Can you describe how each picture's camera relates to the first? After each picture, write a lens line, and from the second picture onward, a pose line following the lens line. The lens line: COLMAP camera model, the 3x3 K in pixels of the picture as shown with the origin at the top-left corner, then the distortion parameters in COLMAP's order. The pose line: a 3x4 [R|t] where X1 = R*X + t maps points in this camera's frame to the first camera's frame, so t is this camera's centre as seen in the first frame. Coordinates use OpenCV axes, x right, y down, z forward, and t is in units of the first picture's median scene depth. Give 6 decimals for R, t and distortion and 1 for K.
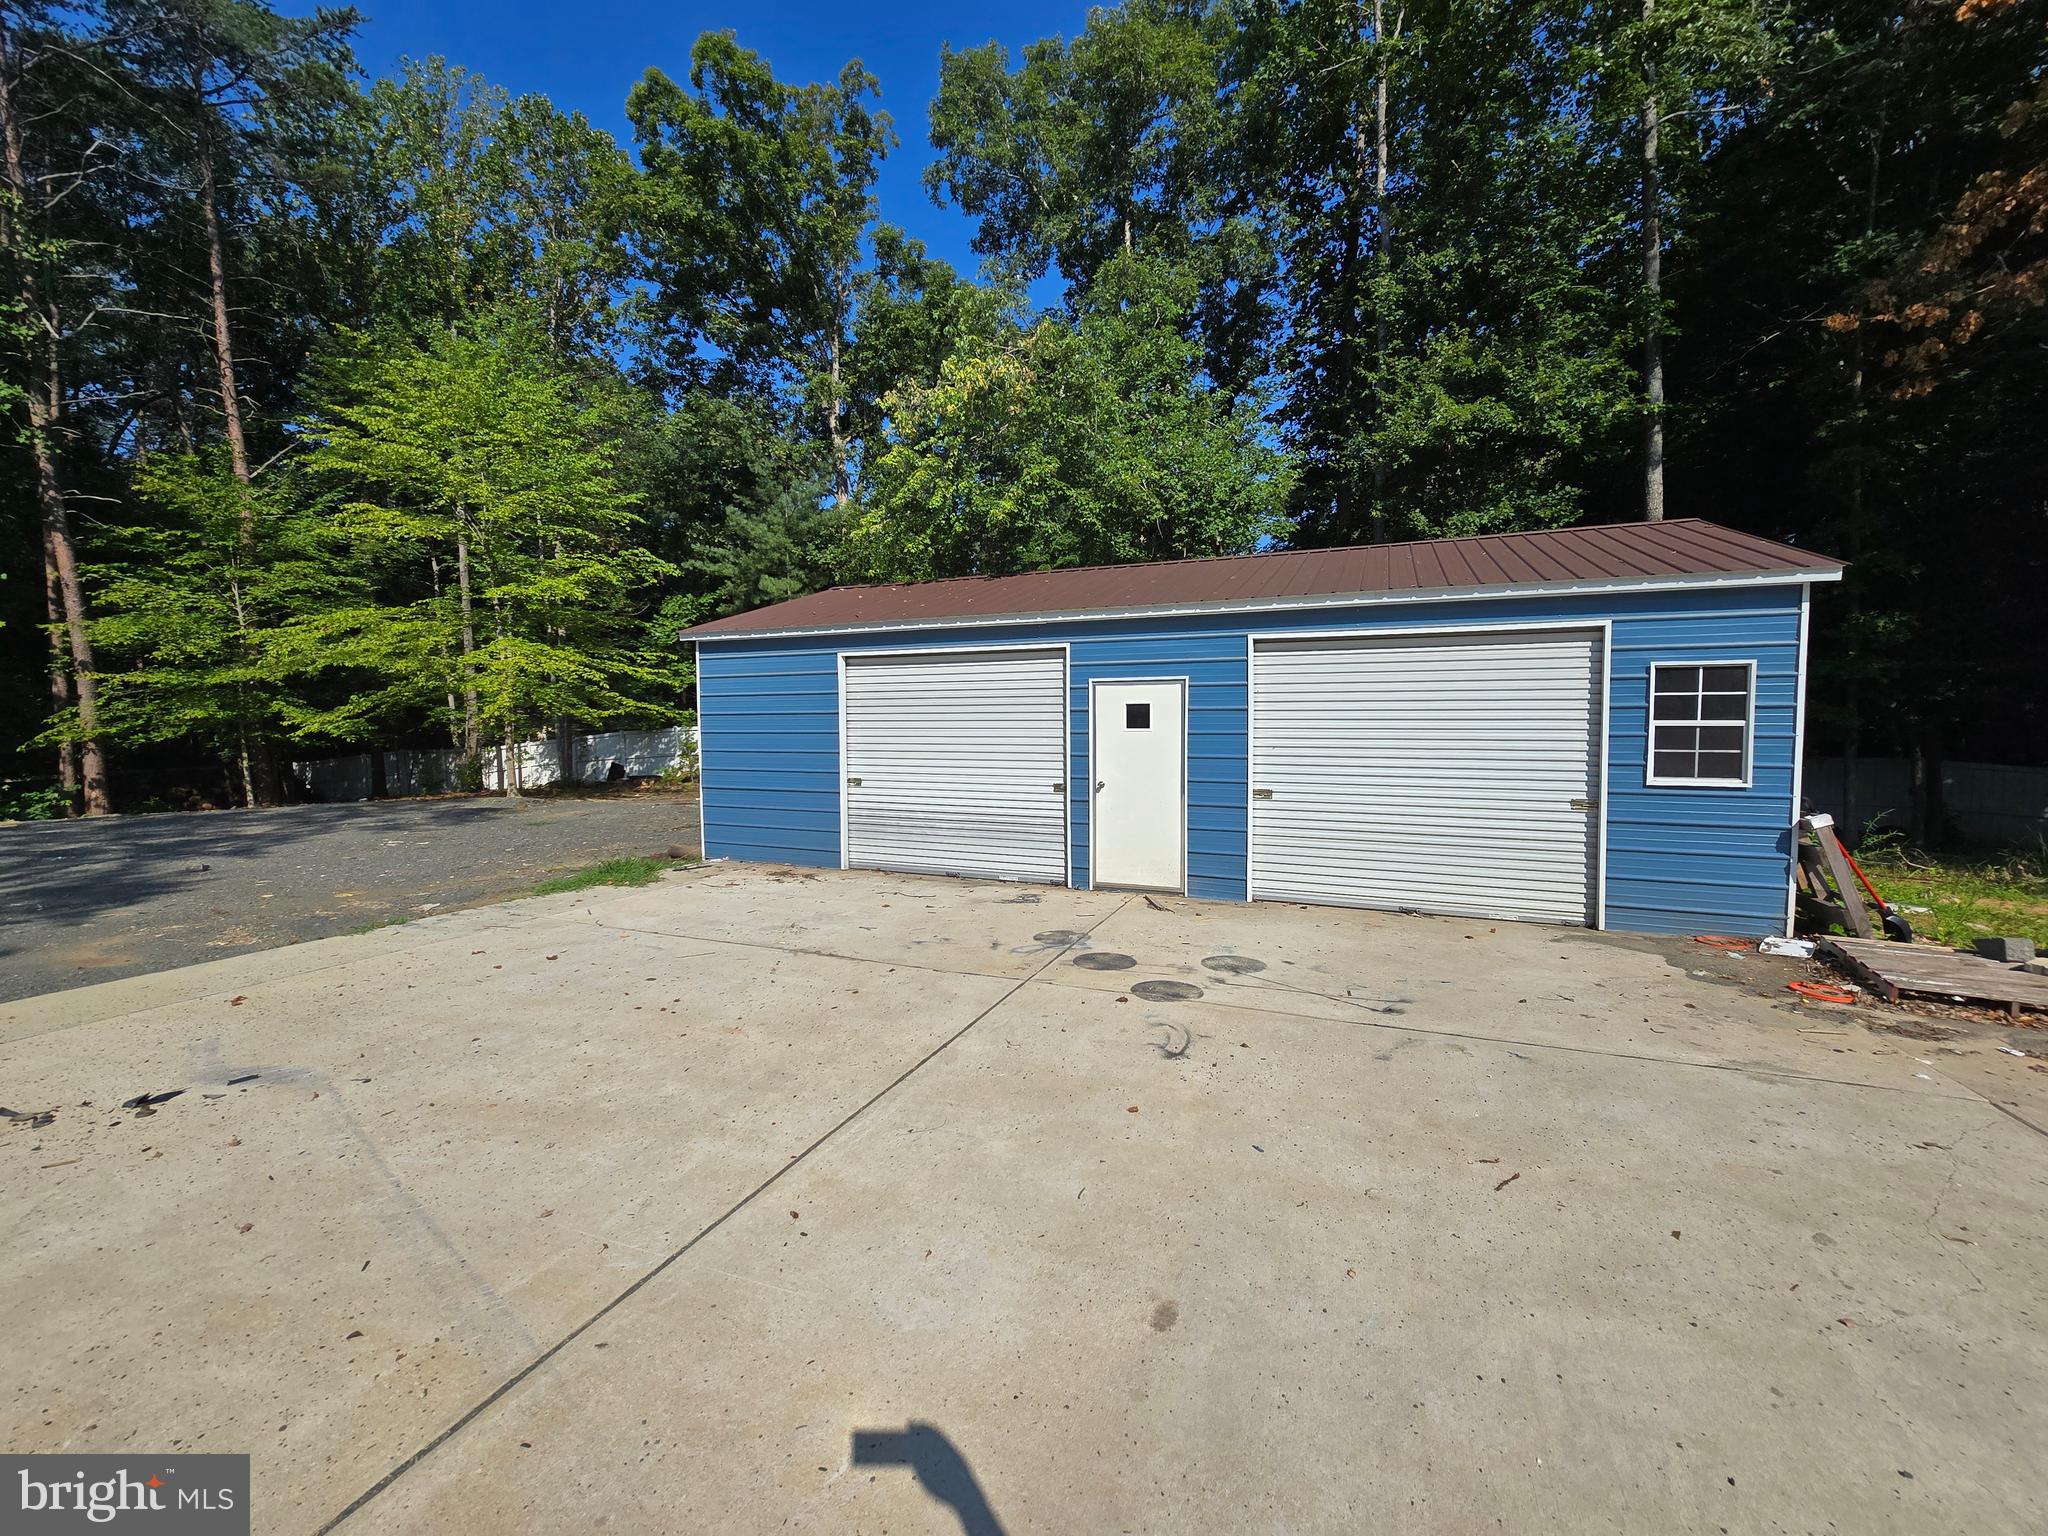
lens RADIAL K [[826.3, 0, 1024.2], [0, 826.3, 768.3], [0, 0, 1]] dist [0.001518, -0.000417]
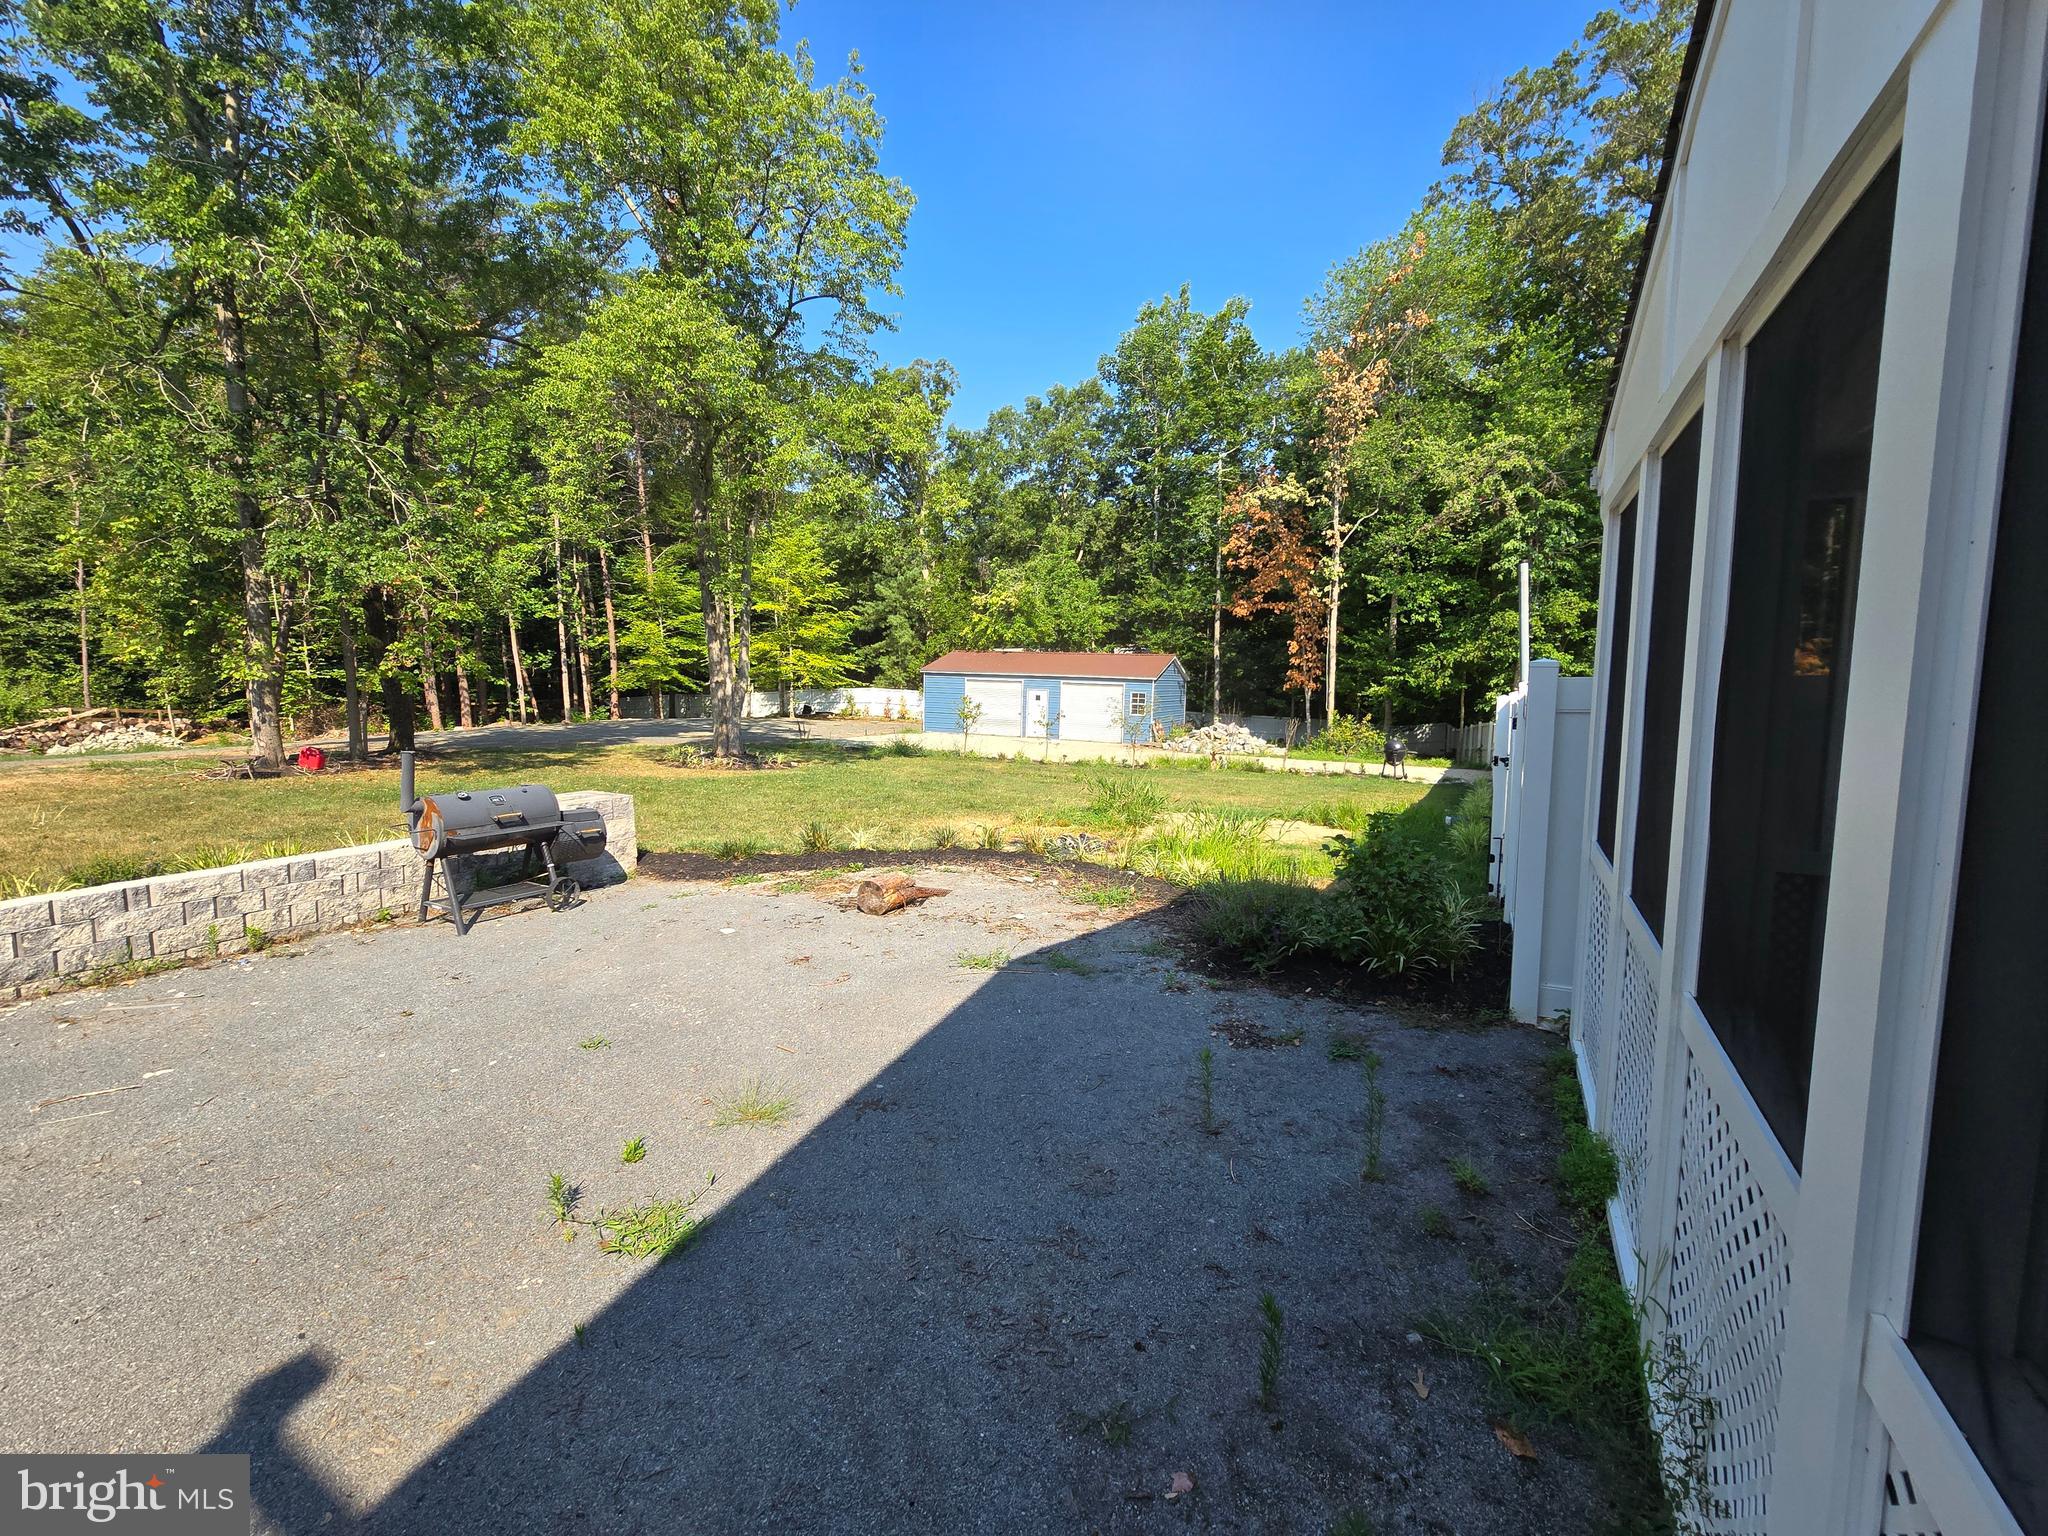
lens RADIAL K [[826.3, 0, 1024.5], [0, 826.3, 769.6], [0, 0, 1]] dist [0.001518, -0.000417]
pose [[0.999366, 0.035119, 0.005906, 0.033710], [-0.035377, 0.998056, 0.051311, 0.057511], [-0.004092, -0.051487, 0.998665, -2.056713]]
